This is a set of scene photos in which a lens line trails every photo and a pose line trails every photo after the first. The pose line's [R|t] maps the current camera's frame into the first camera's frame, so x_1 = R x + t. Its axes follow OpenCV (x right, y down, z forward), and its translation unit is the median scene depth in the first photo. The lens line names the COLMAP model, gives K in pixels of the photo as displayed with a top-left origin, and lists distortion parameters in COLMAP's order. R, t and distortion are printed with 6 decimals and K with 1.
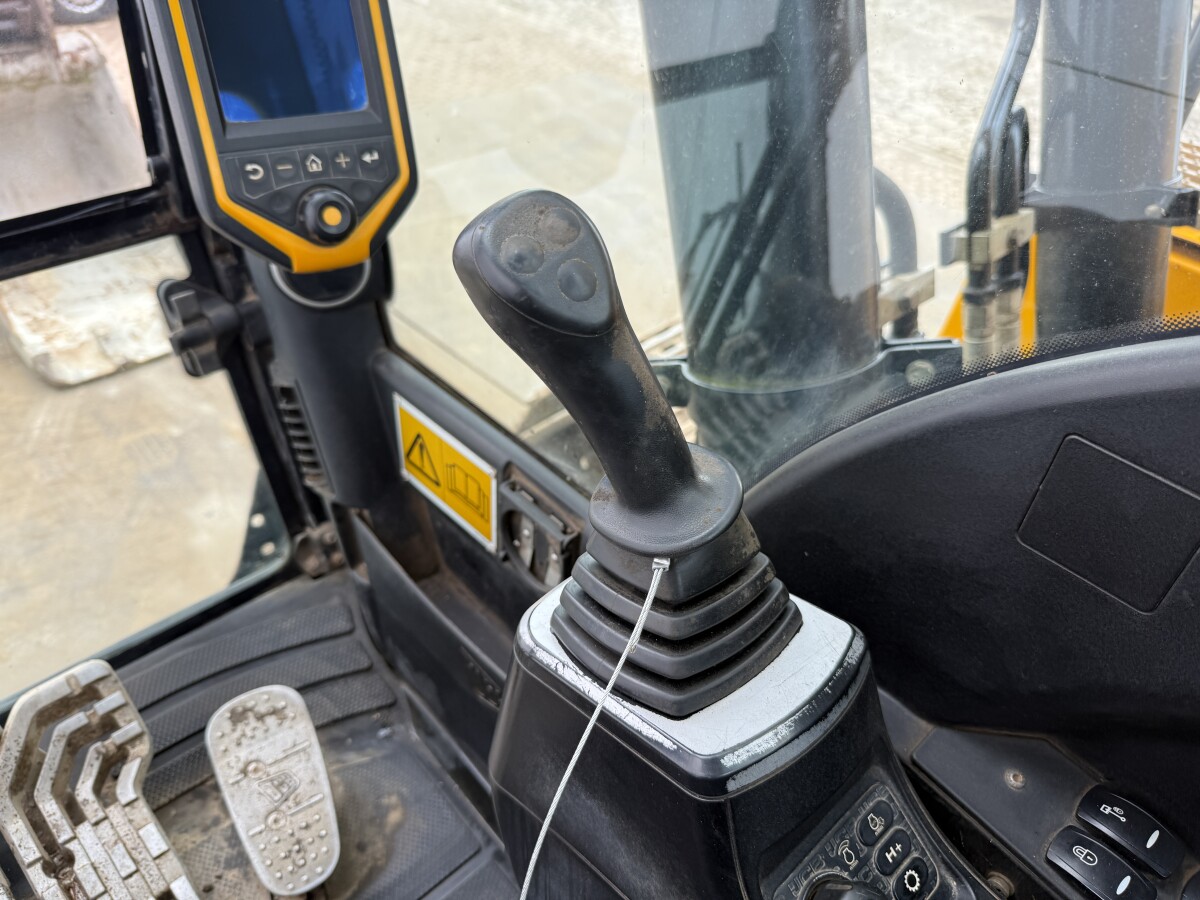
lens RADIAL K [[877.1, 0, 591.1], [0, 877.1, 442.5], [0, 0, 1]] dist [-0.004771, 0.007086]
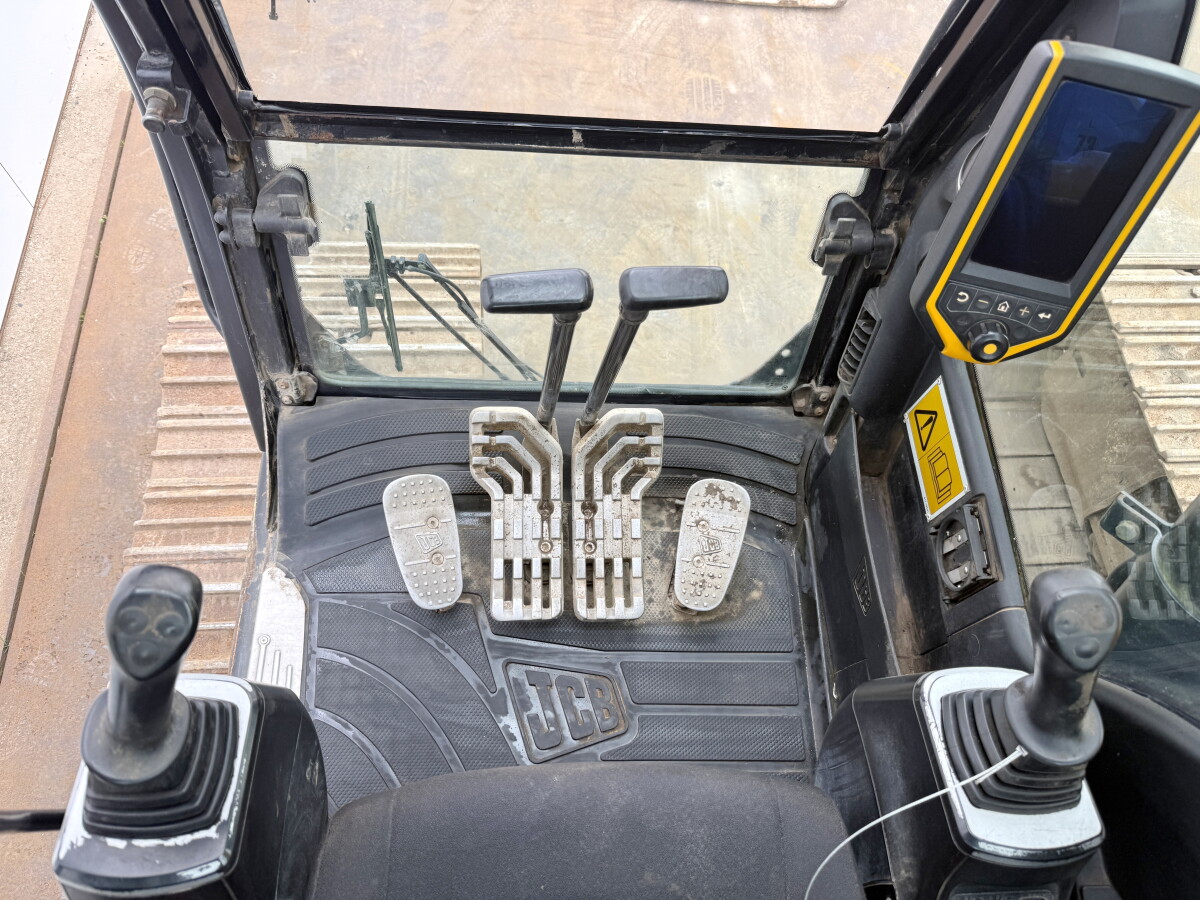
lens RADIAL K [[877.1, 0, 591.1], [0, 877.1, 442.5], [0, 0, 1]] dist [-0.004771, 0.007086]
pose [[0.755493, 0.603005, -0.256154, -0.244593], [-0.454801, 0.764132, 0.457447, -0.366557], [0.471578, -0.229099, 0.851544, -0.374989]]
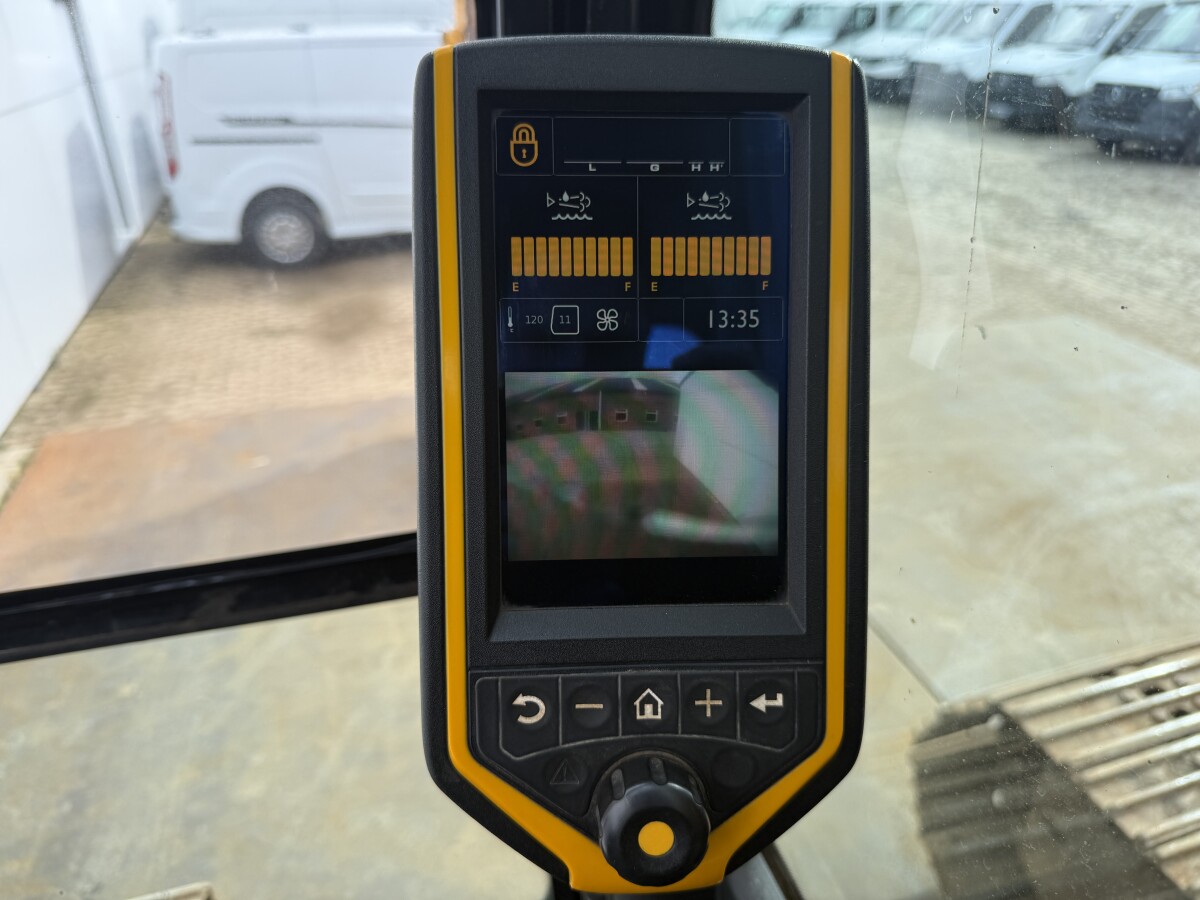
lens RADIAL K [[860.6, 0, 600.0], [0, 860.6, 450.0], [0, 0, 1]] dist [0.003292, -0.041102]
pose [[0.882961, 0.156730, -0.442511, -0.114134], [-0.244225, 0.958378, -0.147872, -0.283648], [0.400917, 0.238638, 0.884487, 0.402706]]
